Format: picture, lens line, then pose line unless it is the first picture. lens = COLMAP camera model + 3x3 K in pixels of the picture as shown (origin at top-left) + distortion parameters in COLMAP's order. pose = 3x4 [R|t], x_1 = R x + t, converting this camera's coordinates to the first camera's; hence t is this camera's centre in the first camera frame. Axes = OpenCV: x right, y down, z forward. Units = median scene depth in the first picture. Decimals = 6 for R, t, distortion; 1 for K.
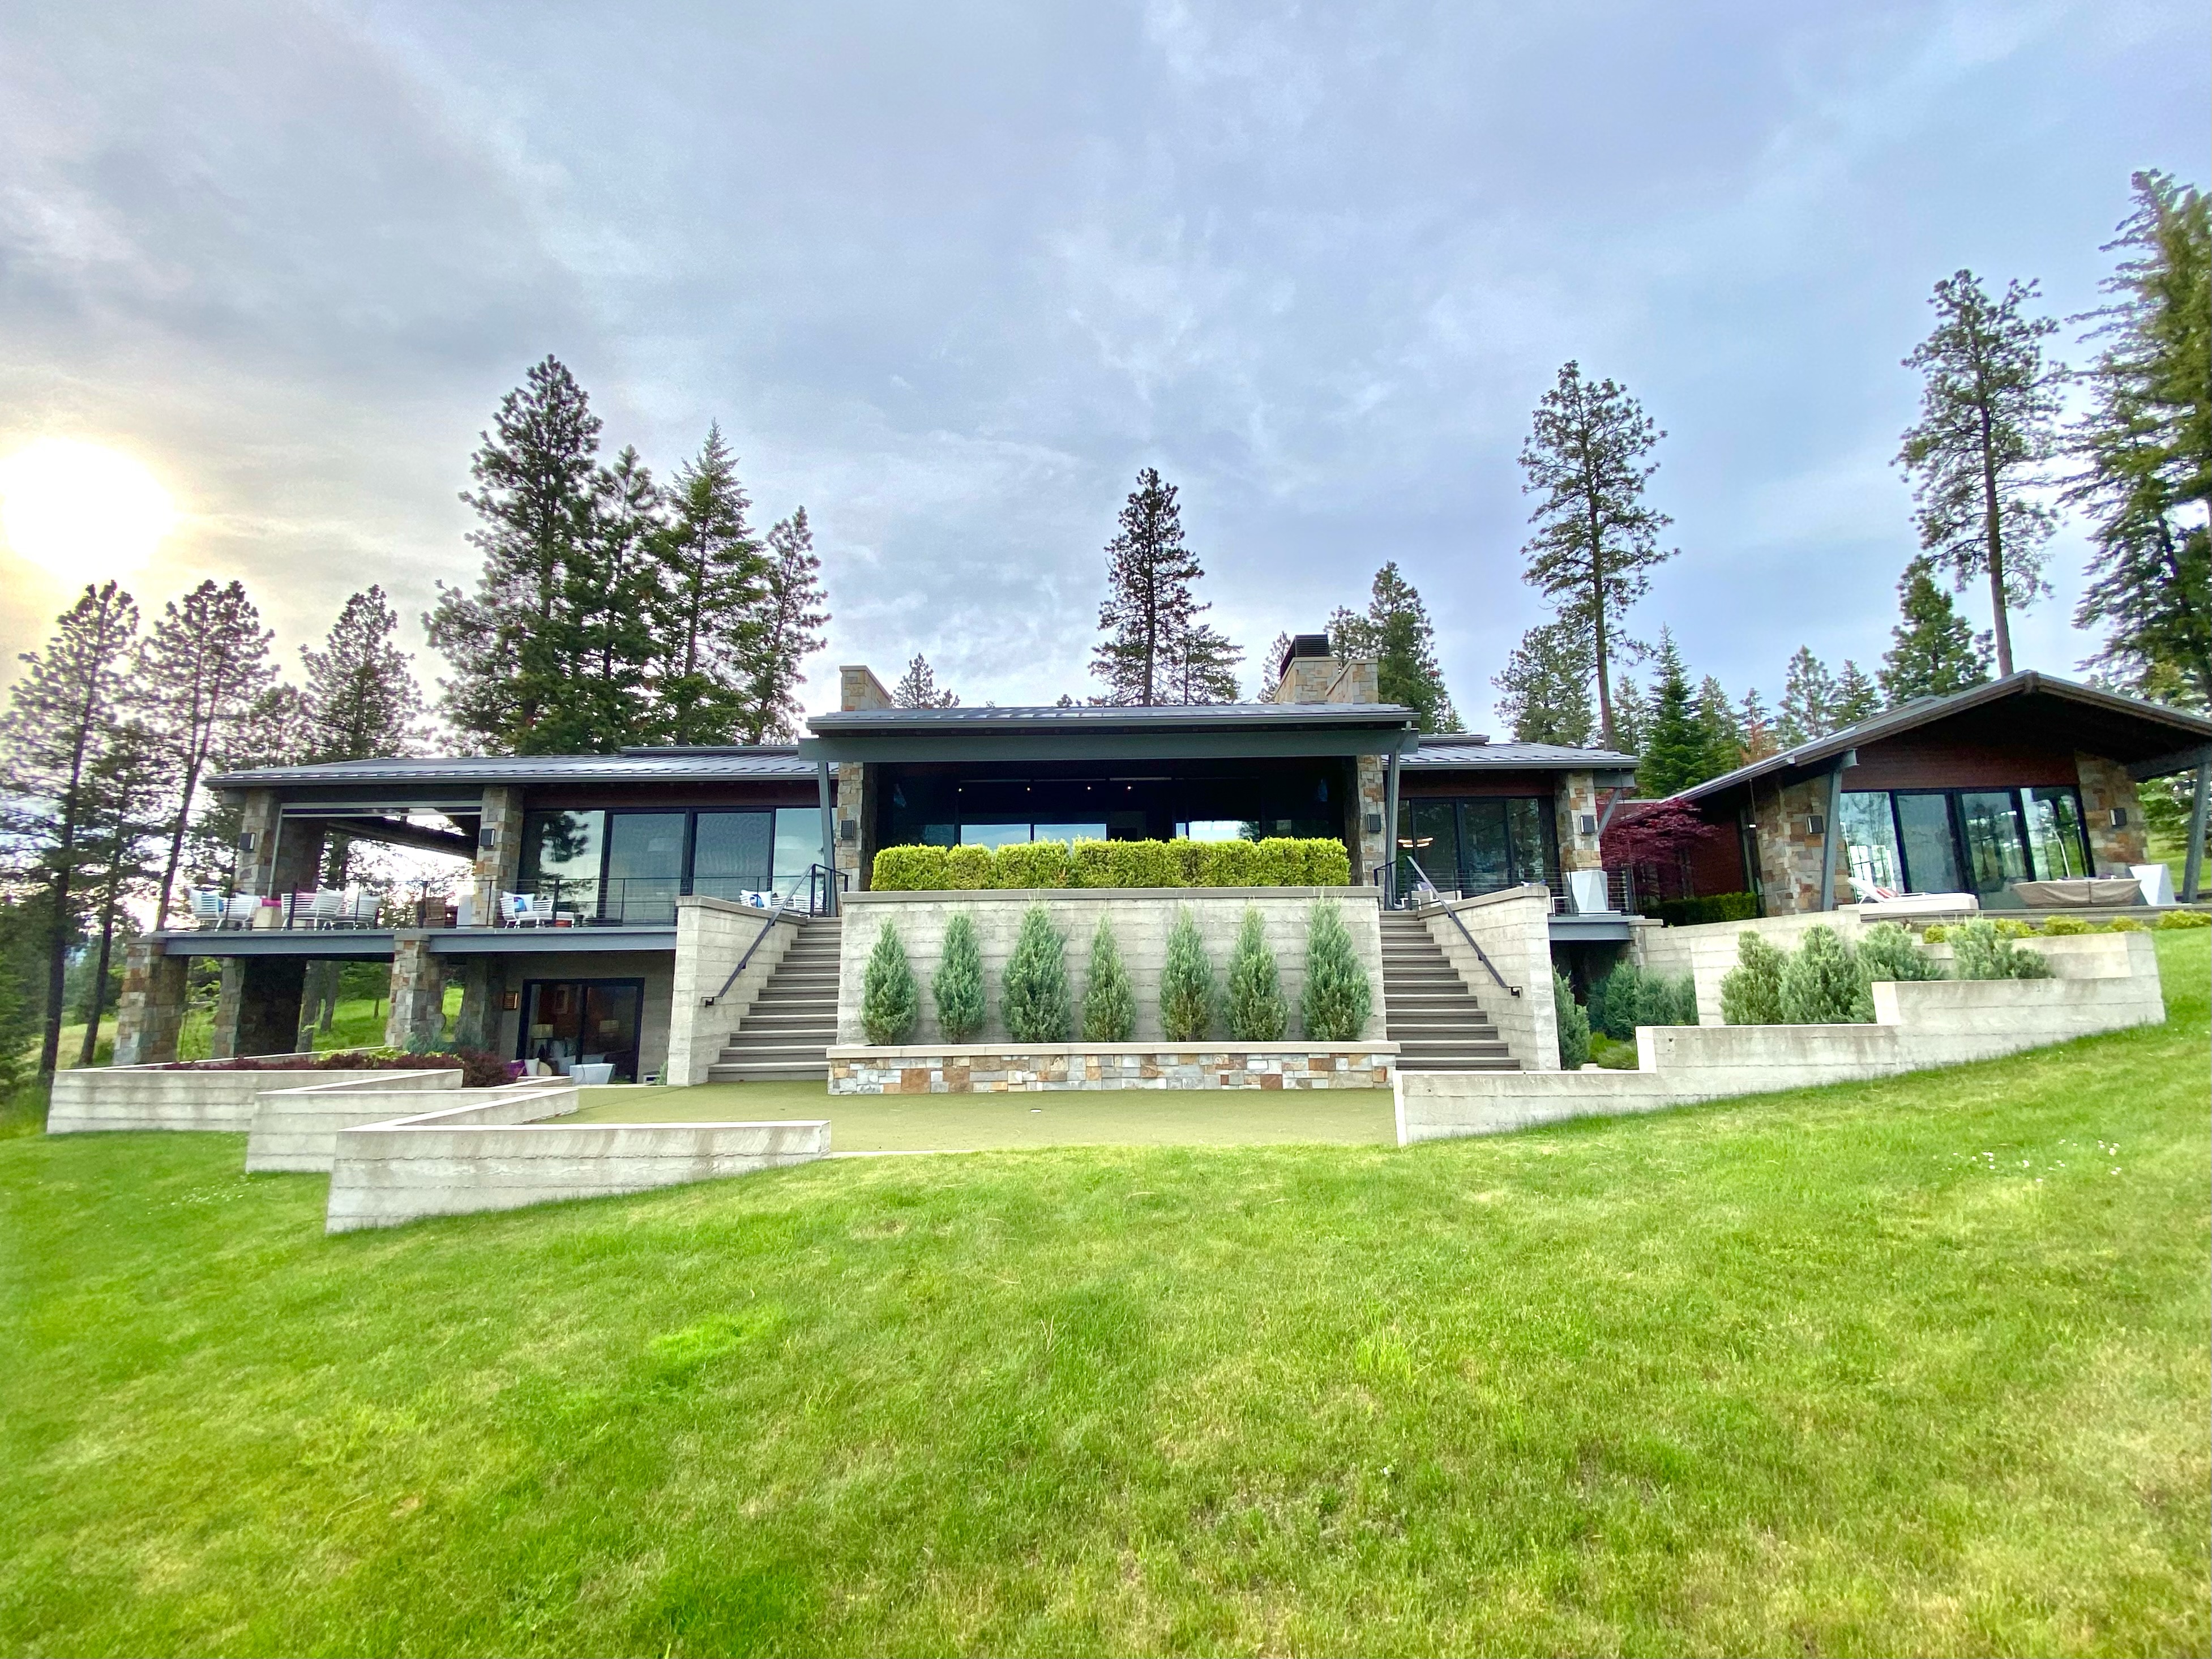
lens RADIAL K [[899.0, 0, 1106.0], [0, 899.0, 829.5], [0, 0, 1]] dist [0.016760, -0.017267]
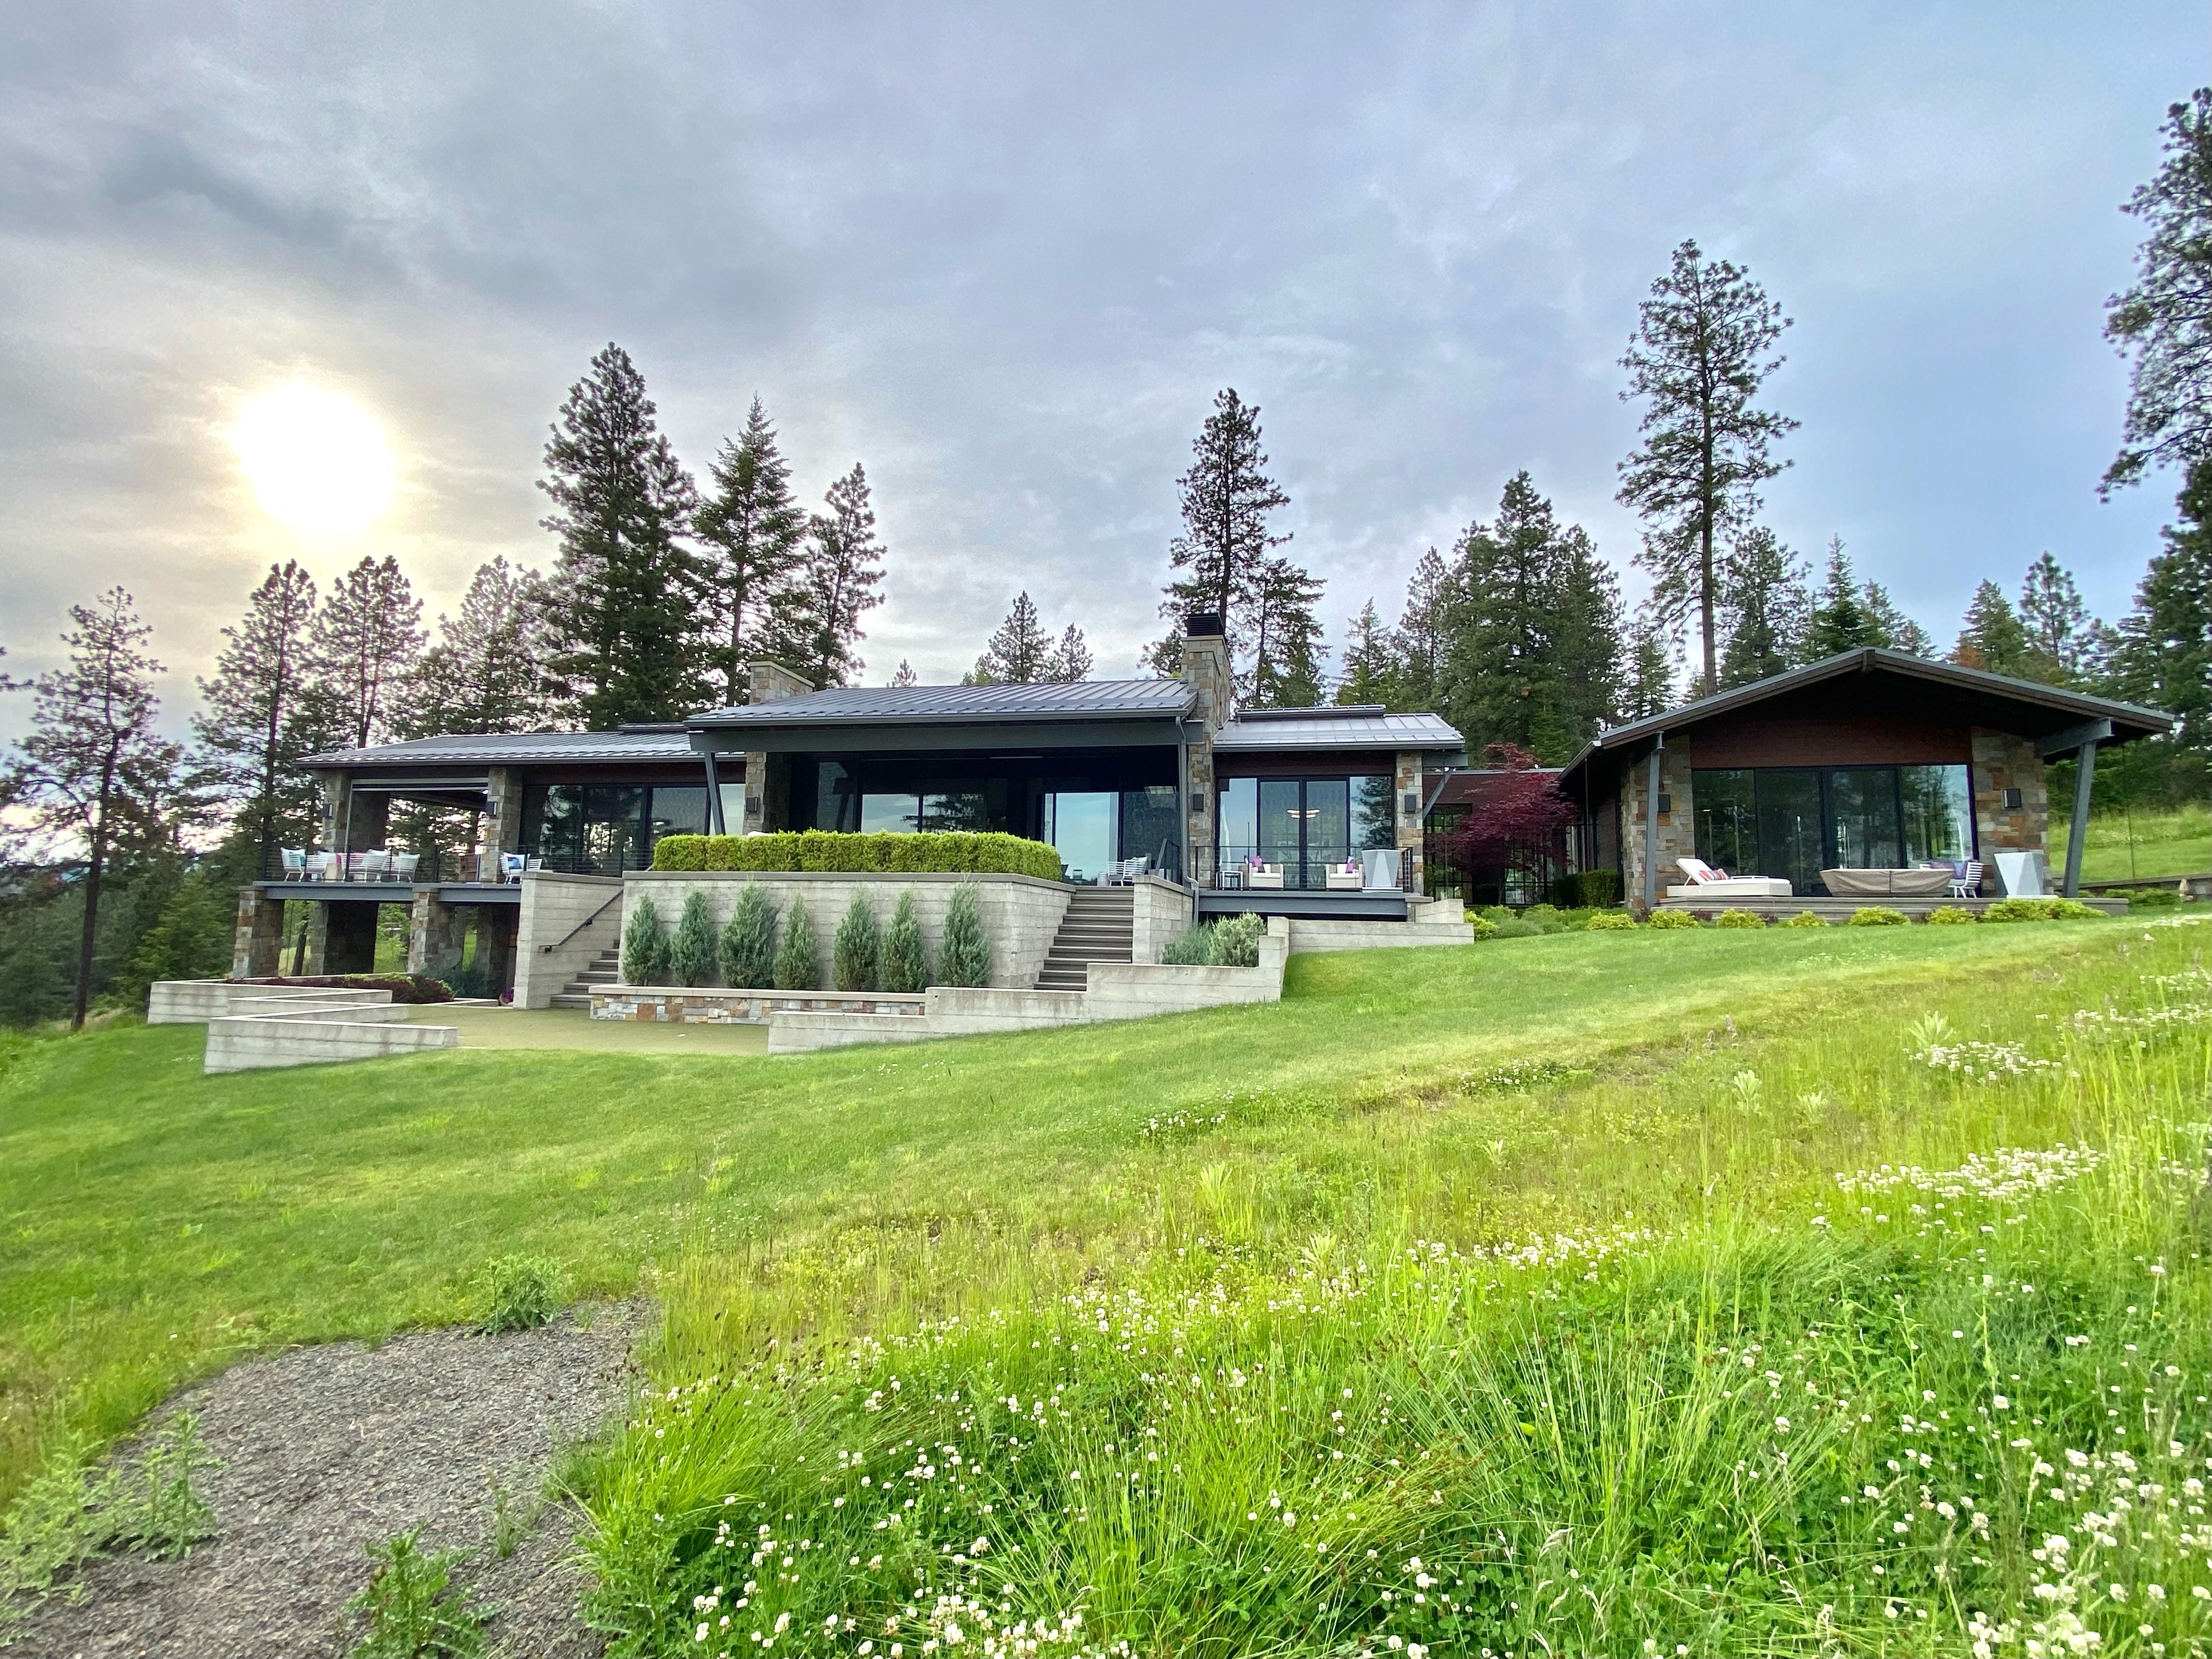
lens RADIAL K [[983.0, 0, 1106.0], [0, 983.0, 829.5], [0, 0, 1]] dist [0.014010, -0.015933]
pose [[0.982922, 0.010339, -0.183733, 0.148640], [0.001915, 0.997792, 0.066394, -0.019313], [0.184014, -0.065612, 0.980731, -0.065206]]
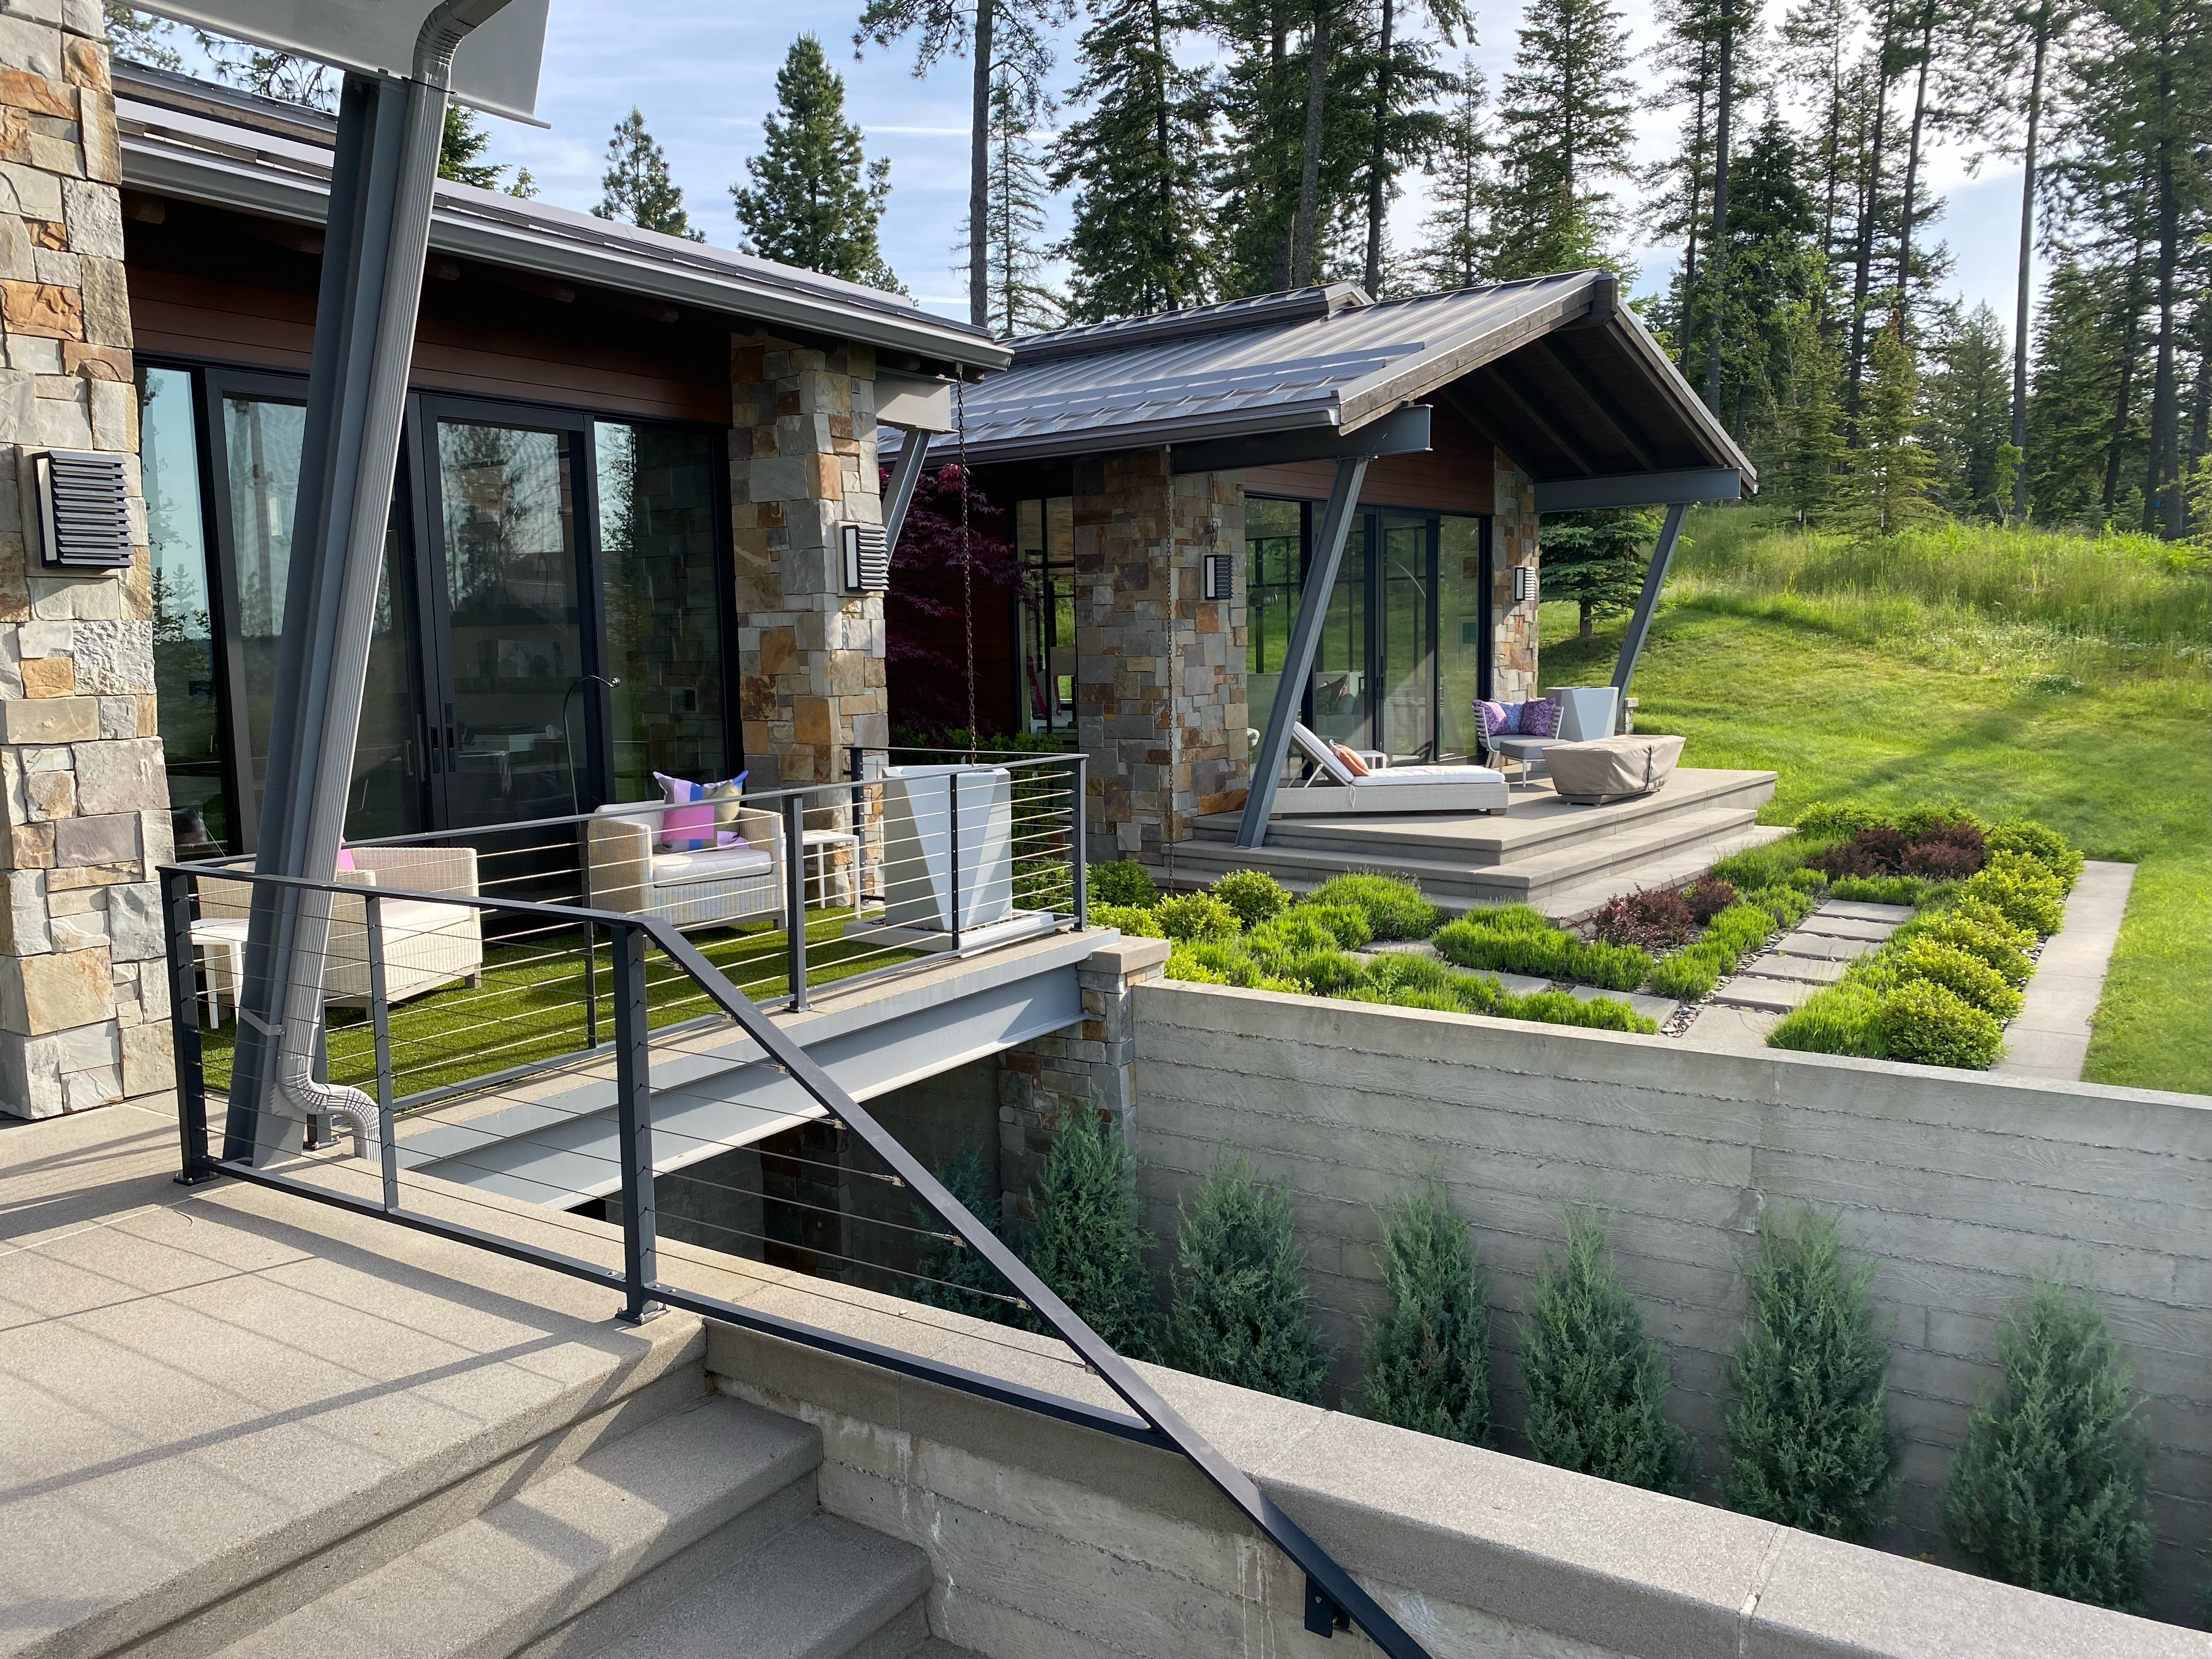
lens RADIAL K [[1664.2, 0, 1036.7], [0, 1664.2, 837.0], [0, 0, 1]] dist [0.002612, -0.053990]
pose [[0.555818, -0.098146, 0.825490, 0.050507], [-0.127695, 0.971141, 0.201442, -0.011912], [-0.821438, -0.217376, 0.527245, 0.254126]]
